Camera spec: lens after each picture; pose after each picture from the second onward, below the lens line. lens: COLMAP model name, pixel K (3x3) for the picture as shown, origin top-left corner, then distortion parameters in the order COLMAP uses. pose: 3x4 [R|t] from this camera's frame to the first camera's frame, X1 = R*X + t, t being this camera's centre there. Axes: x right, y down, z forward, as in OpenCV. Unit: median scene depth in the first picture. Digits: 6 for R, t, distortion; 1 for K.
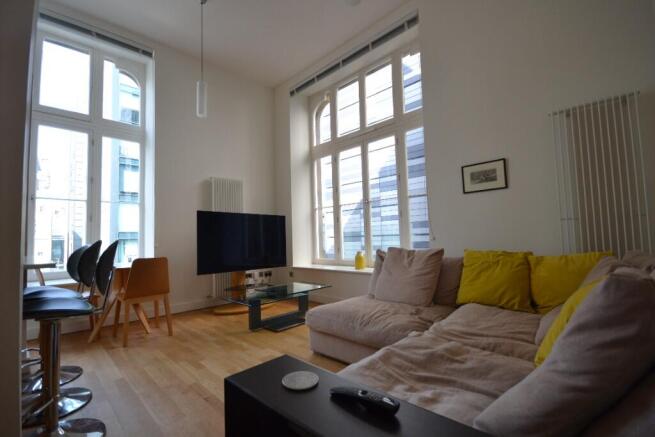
lens RADIAL K [[293.1, 0, 327.5], [0, 293.1, 218.5], [0, 0, 1]] dist [-0.001328, -0.000069]
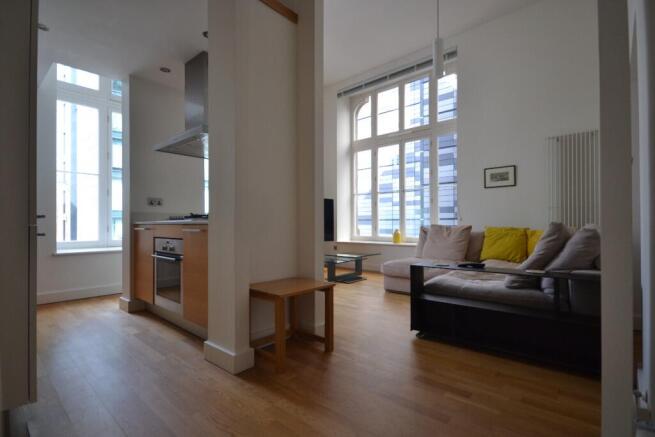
lens RADIAL K [[322.9, 0, 326.5], [0, 322.9, 221.5], [0, 0, 1]] dist [0.001596, 0.000119]
pose [[0.998426, 0.024974, 0.050215, -0.329889], [-0.027922, 0.997875, 0.058879, 0.004631], [-0.048638, -0.060188, 0.997001, -0.467737]]
